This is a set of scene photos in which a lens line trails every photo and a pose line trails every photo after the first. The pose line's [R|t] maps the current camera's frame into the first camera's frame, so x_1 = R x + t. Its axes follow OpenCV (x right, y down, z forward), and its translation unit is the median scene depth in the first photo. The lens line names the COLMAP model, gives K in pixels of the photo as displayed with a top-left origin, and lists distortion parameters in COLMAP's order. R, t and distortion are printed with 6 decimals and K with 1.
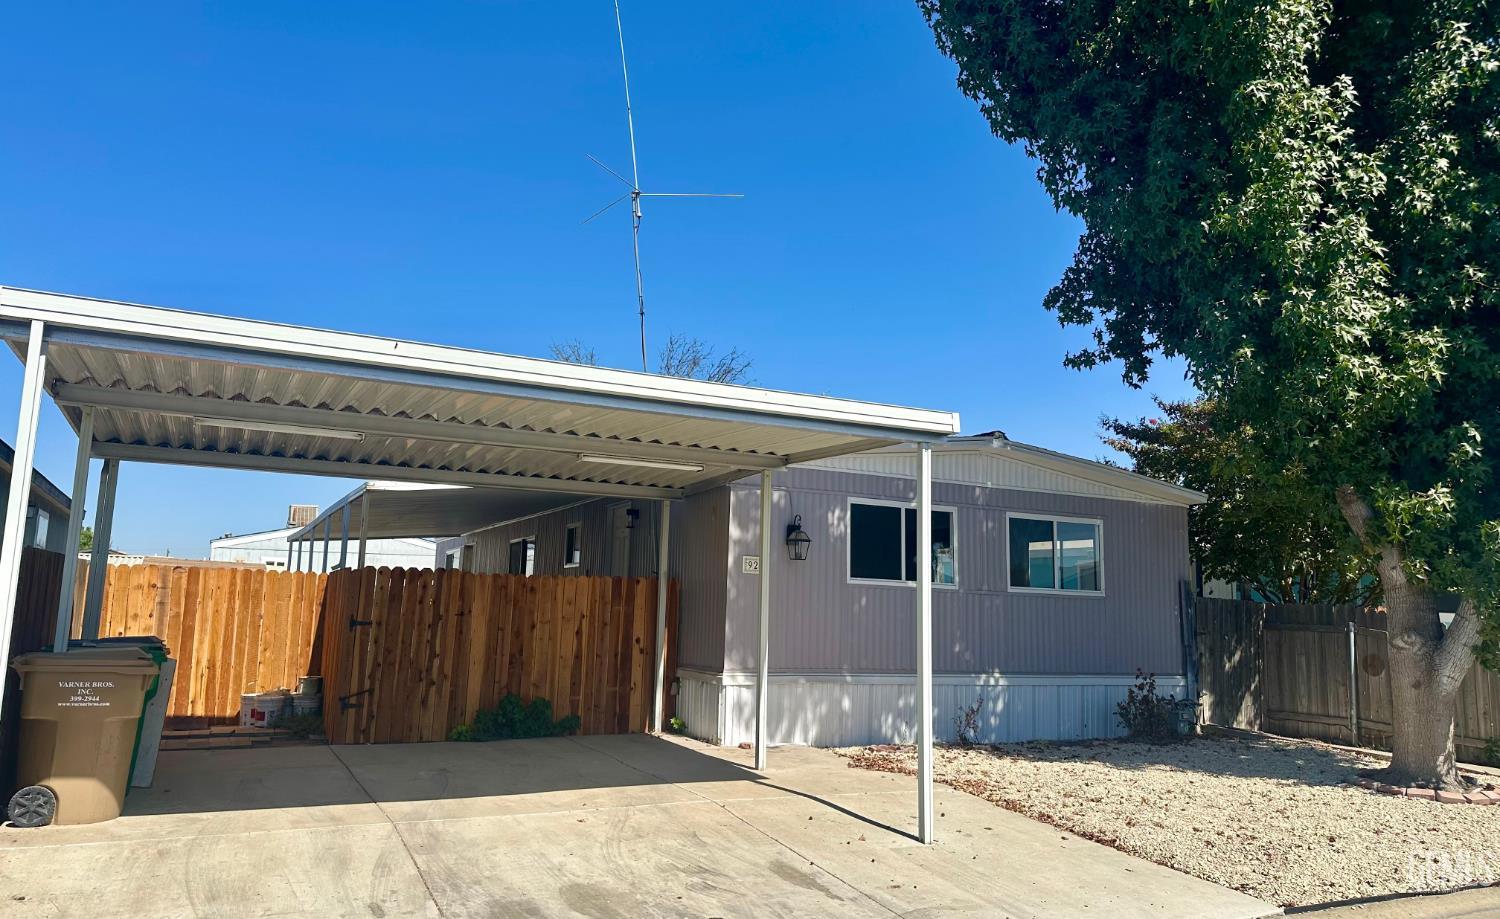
lens RADIAL K [[927.1, 0, 723.9], [0, 927.1, 481.8], [0, 0, 1]] dist [0.088660, -0.096624]
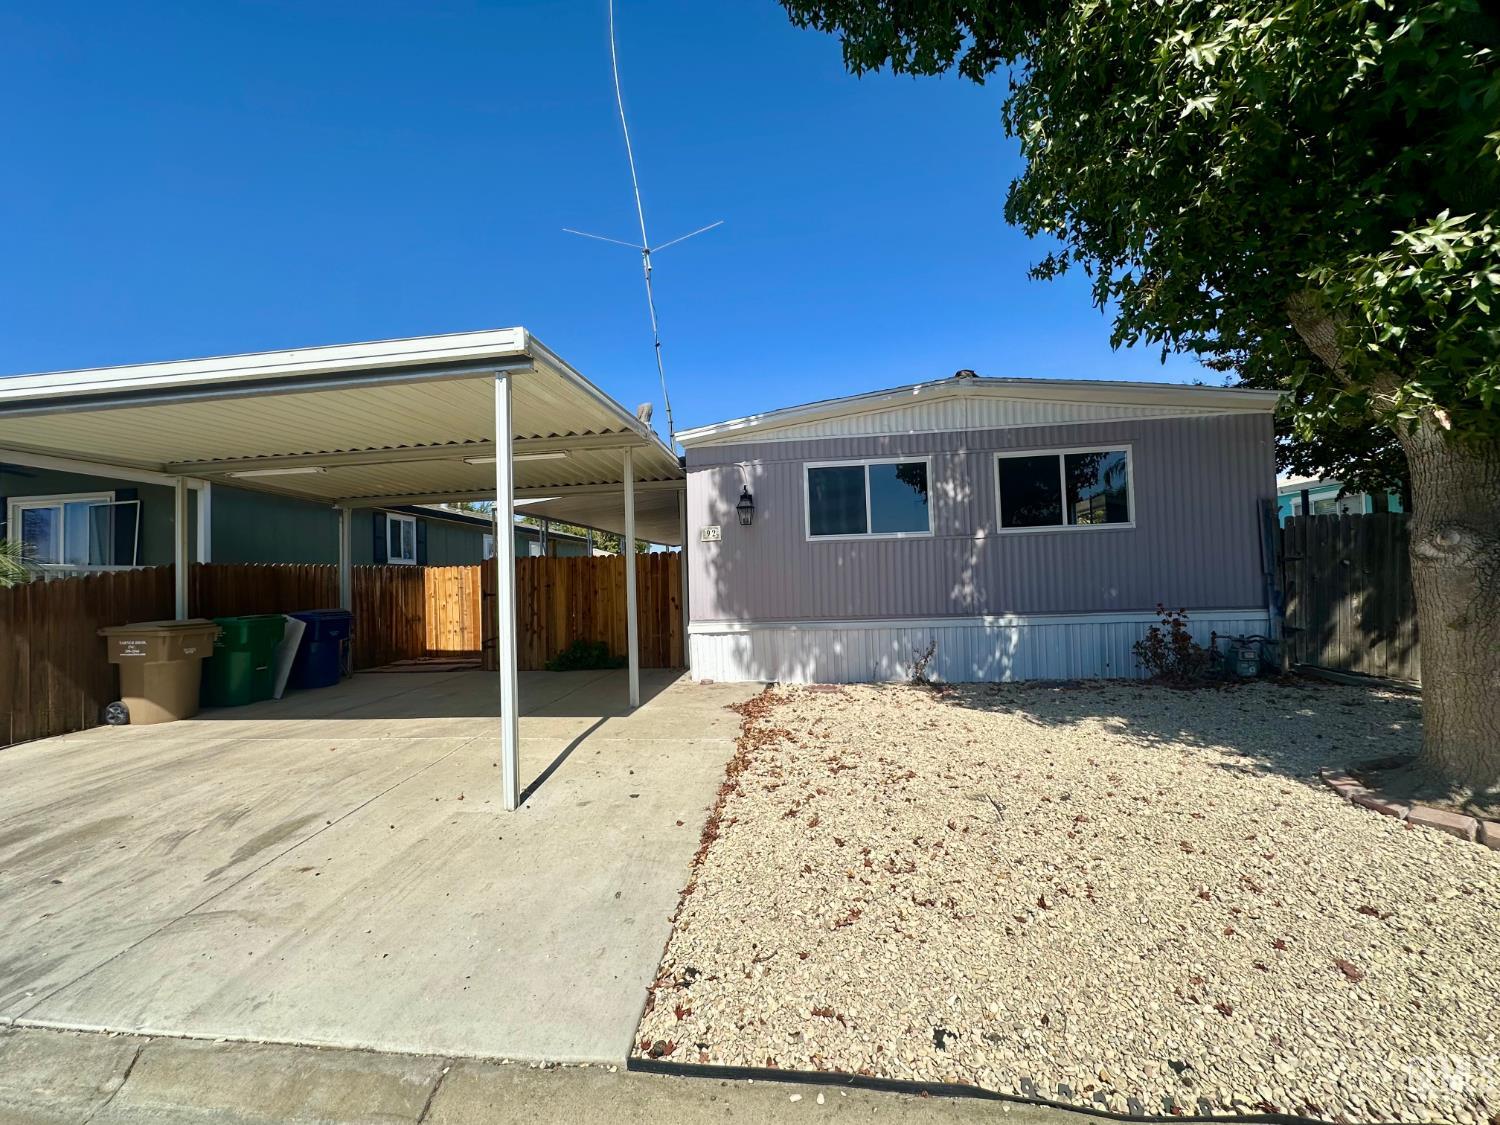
lens RADIAL K [[559.3, 0, 742.2], [0, 559.3, 566.0], [0, 0, 1]] dist [-0.000863, -0.000109]
pose [[0.858092, -0.070812, -0.508590, 0.393259], [0.128128, 0.988644, 0.078526, 0.074856], [0.497254, -0.132548, 0.857420, 0.375579]]
